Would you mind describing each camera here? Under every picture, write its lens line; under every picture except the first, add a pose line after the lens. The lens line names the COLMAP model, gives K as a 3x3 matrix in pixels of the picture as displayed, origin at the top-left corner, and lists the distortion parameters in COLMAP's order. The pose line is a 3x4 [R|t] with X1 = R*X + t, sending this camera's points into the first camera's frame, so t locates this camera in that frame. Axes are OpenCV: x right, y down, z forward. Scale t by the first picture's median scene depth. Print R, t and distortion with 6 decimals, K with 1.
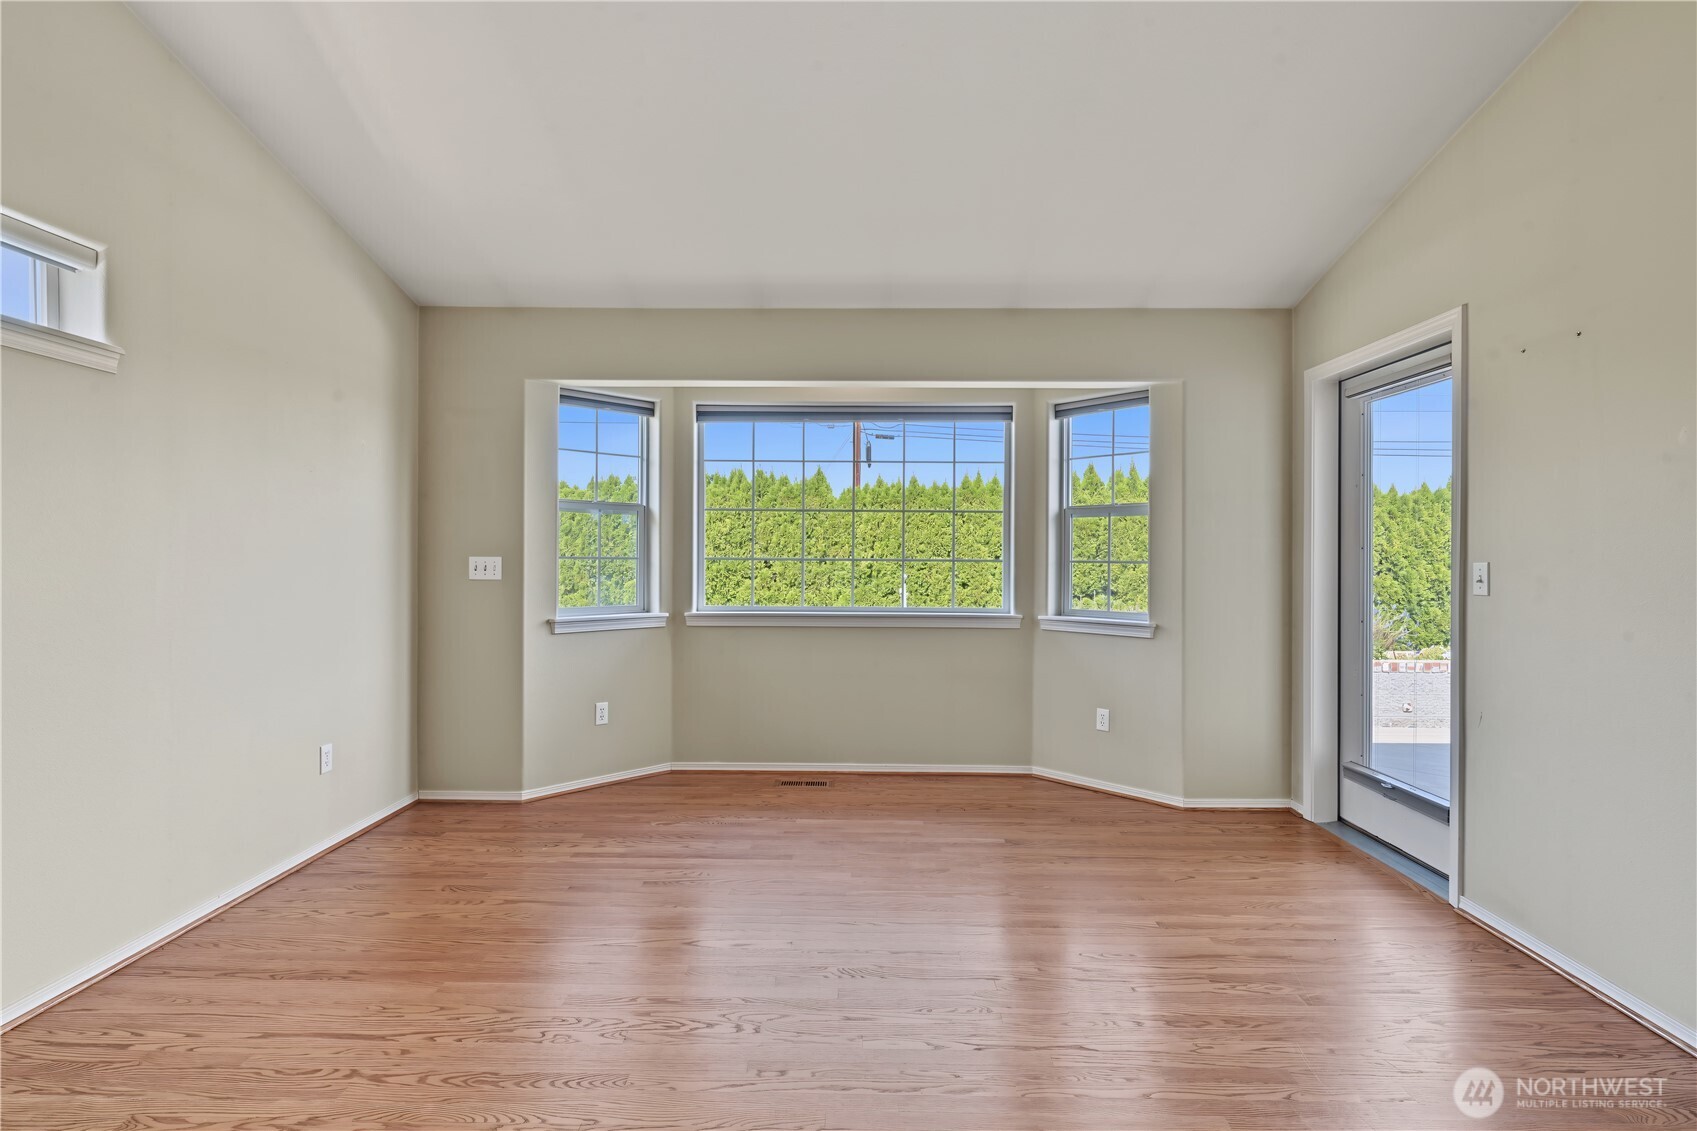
lens RADIAL K [[838.0, 0, 847.0], [0, 838.0, 556.4], [0, 0, 1]] dist [0.003734, -0.000554]
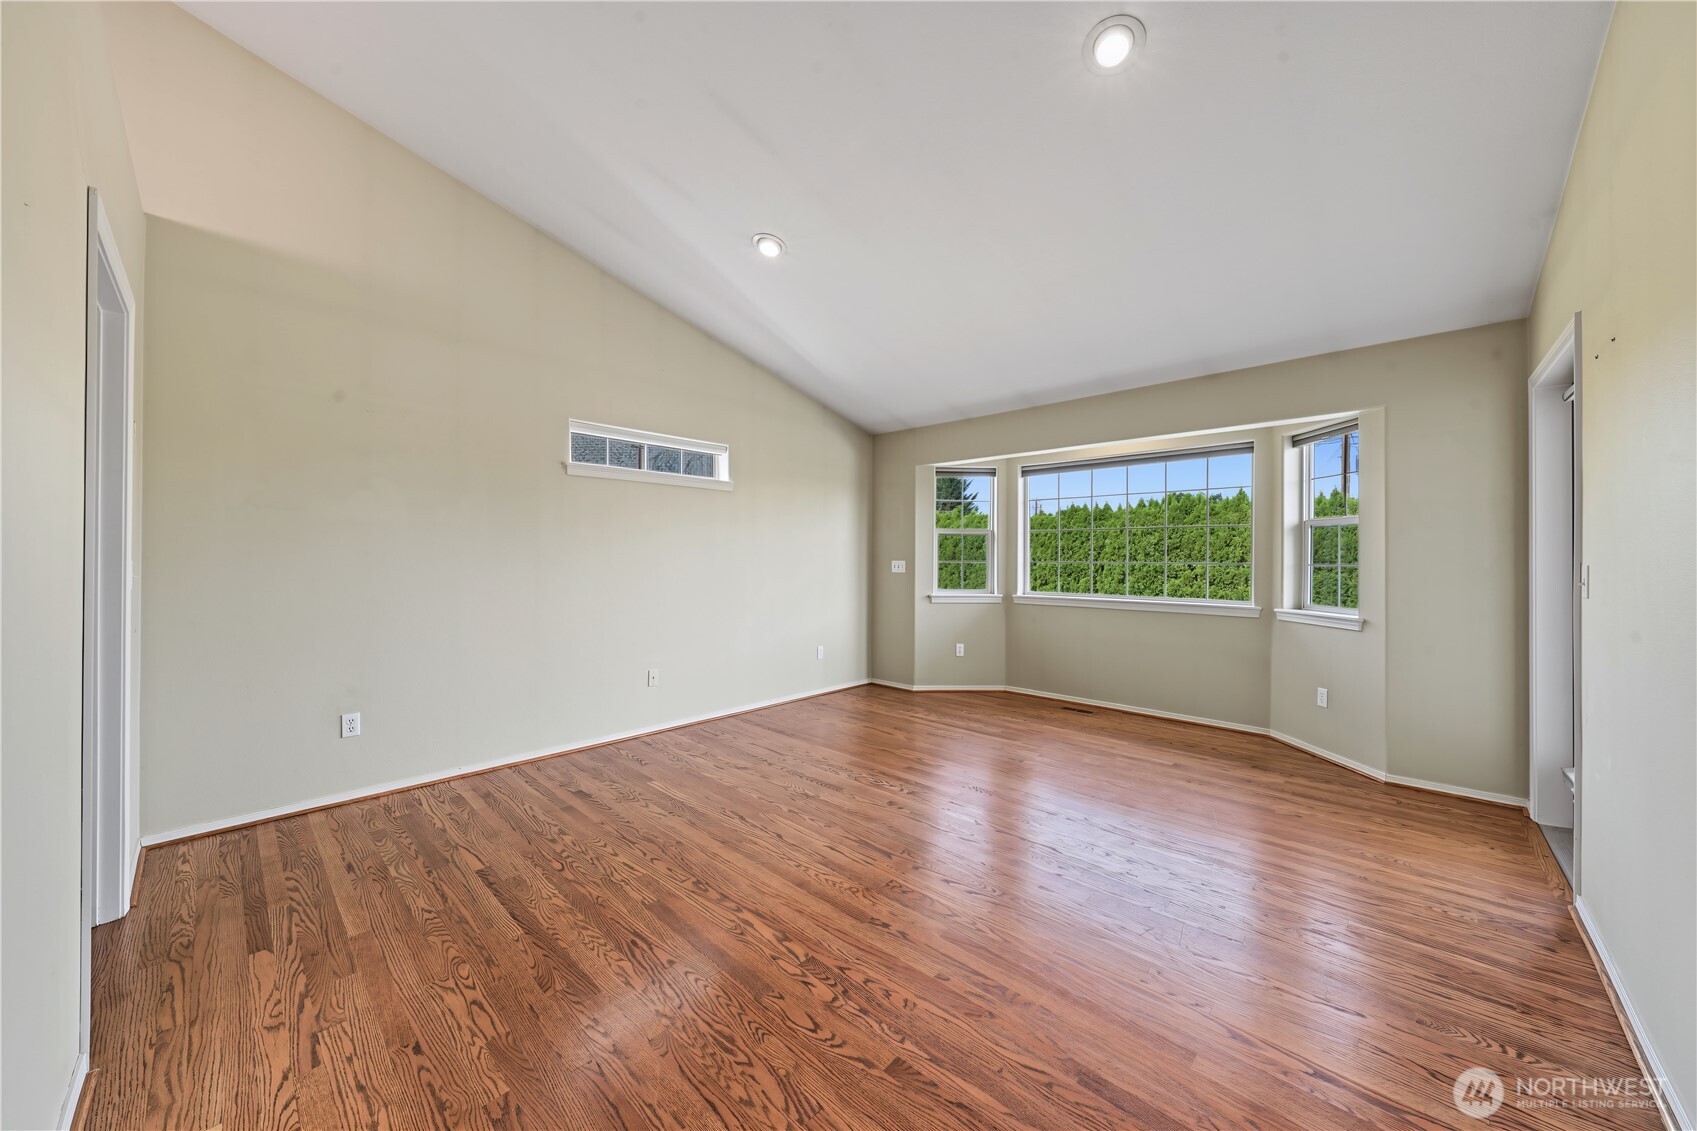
lens RADIAL K [[594.7, 0, 843.4], [0, 594.7, 560.8], [0, 0, 1]] dist [-0.005507, 0.000033]
pose [[0.737428, 0.000824, -0.675426, 0.403957], [-0.001006, 0.999999, 0.000122, 0.000637], [0.675425, 0.000590, 0.737428, -0.090456]]
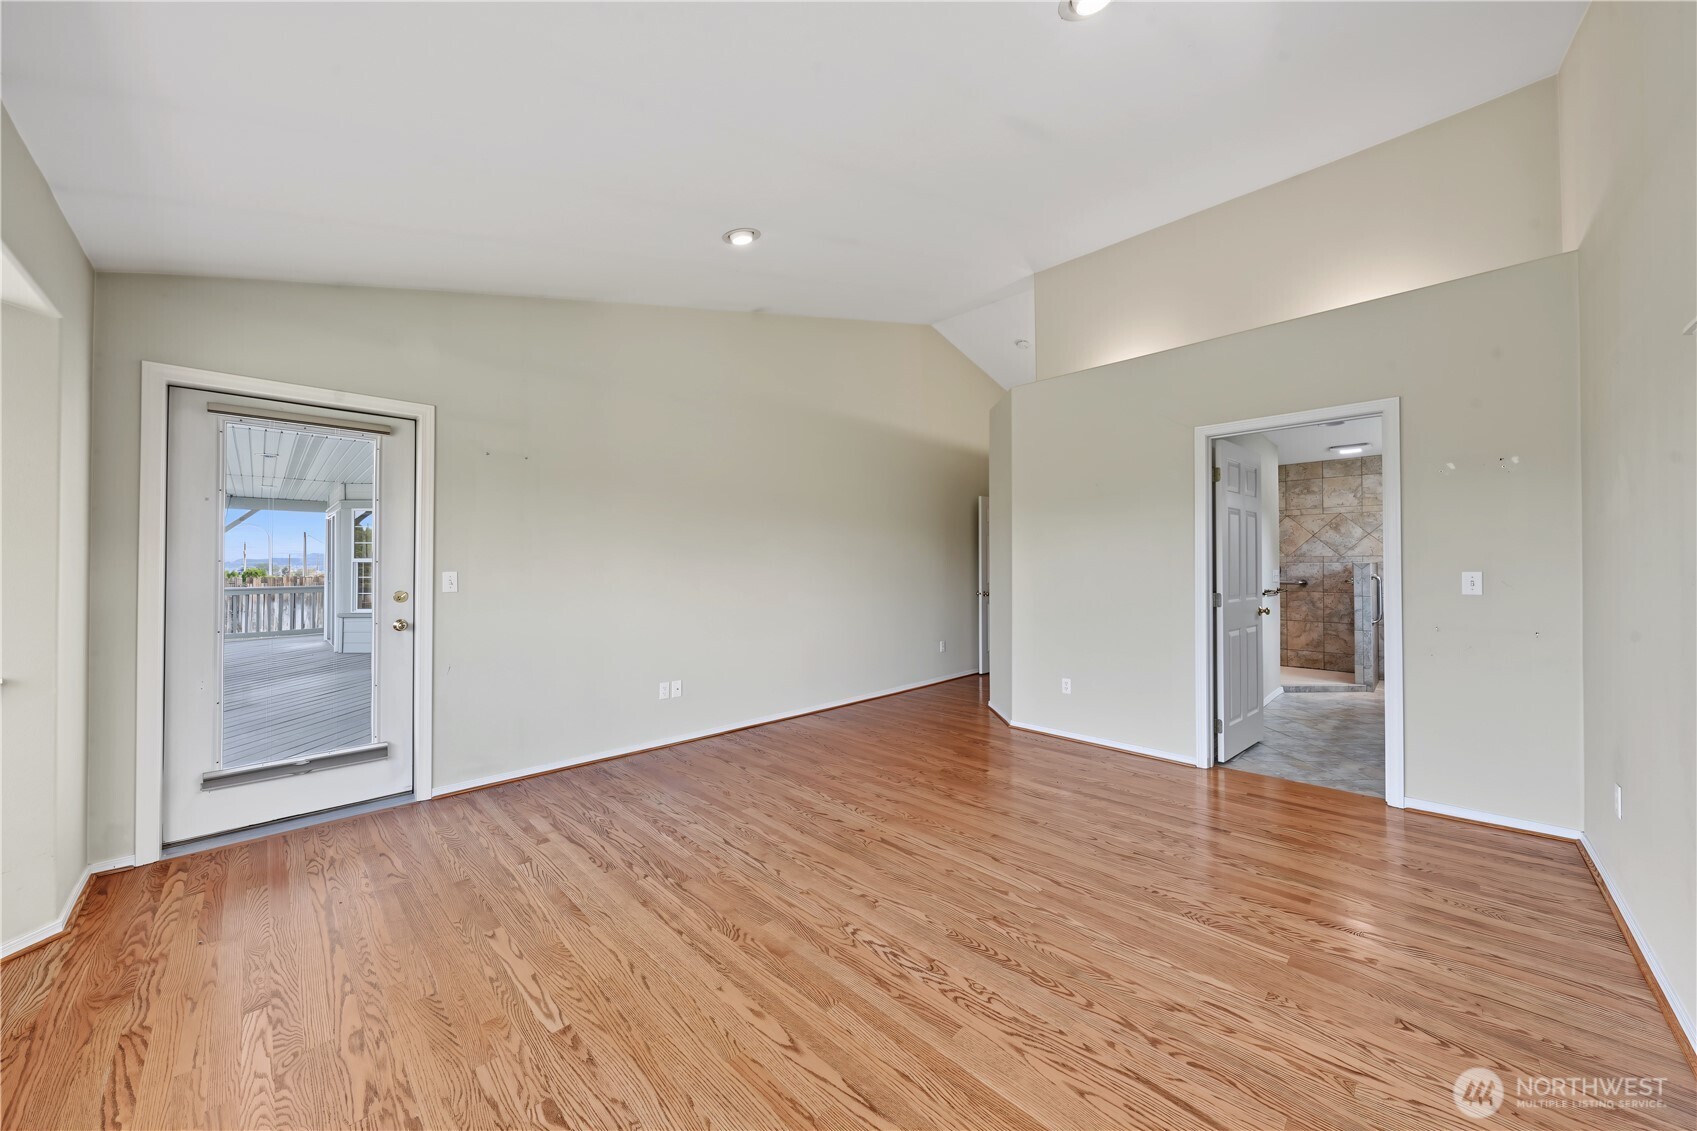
lens RADIAL K [[594.7, 0, 844.5], [0, 594.7, 562.7], [0, 0, 1]] dist [-0.005507, 0.000033]
pose [[-0.719805, -0.002493, 0.694172, -0.411382], [-0.001637, 0.999997, 0.001894, -0.009453], [-0.694174, 0.000227, -0.719807, 0.909389]]
